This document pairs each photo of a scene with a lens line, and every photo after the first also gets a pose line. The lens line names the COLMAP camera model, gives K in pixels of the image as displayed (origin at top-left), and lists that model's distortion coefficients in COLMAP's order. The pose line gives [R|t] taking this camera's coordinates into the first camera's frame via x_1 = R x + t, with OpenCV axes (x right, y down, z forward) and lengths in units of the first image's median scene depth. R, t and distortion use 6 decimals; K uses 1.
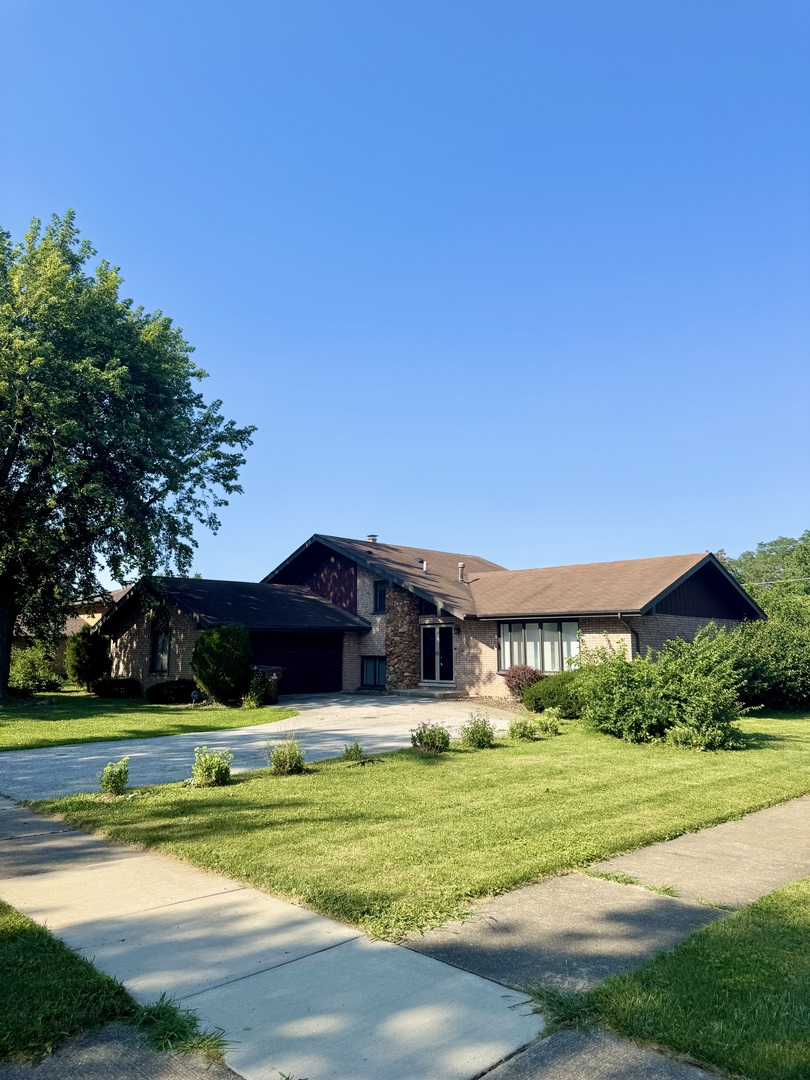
lens RADIAL K [[765.7, 0, 400.0], [0, 765.7, 545.6], [0, 0, 1]] dist [0.064611, -0.005488]
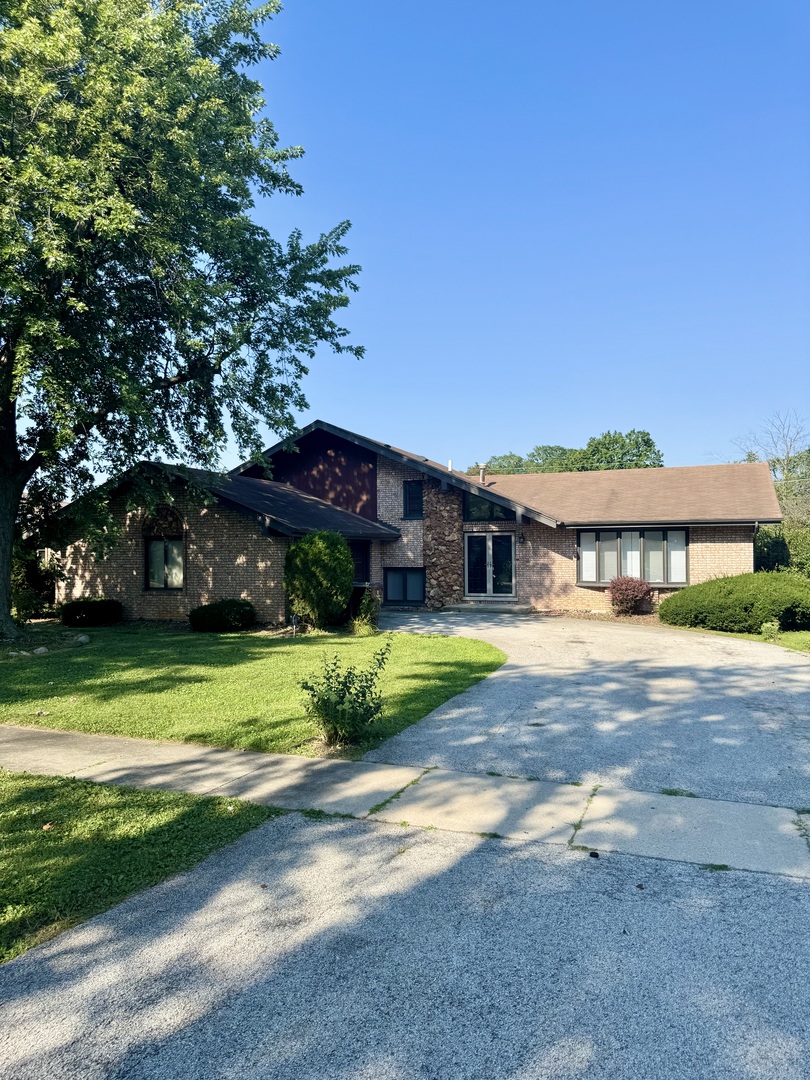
lens RADIAL K [[765.7, 0, 410.8], [0, 765.7, 562.7], [0, 0, 1]] dist [0.064611, -0.005488]
pose [[0.908328, -0.008172, 0.418178, -0.411565], [-0.051205, 0.990116, 0.130571, 0.026140], [-0.415111, -0.140014, 0.898932, 0.229942]]
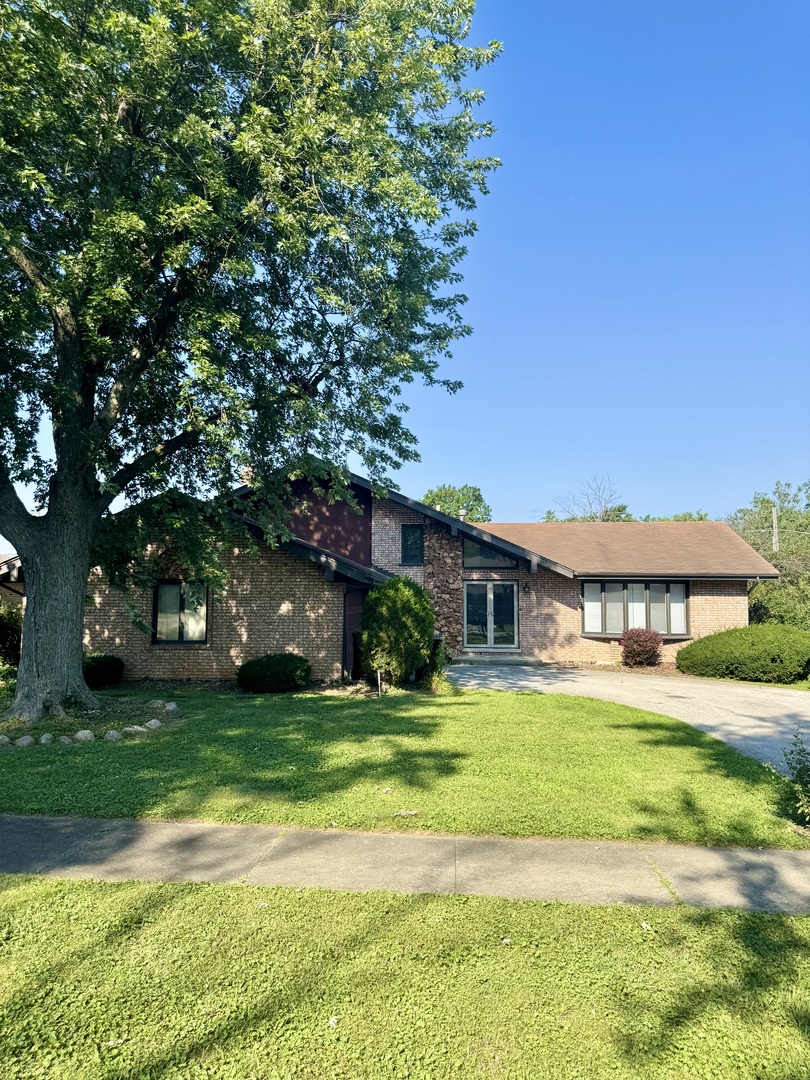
lens RADIAL K [[765.7, 0, 415.2], [0, 765.7, 542.8], [0, 0, 1]] dist [0.064611, -0.005488]
pose [[0.742106, 0.057597, 0.667804, -0.600745], [-0.096865, 0.995058, 0.021821, 0.049730], [-0.663247, -0.080881, 0.744017, 0.415888]]
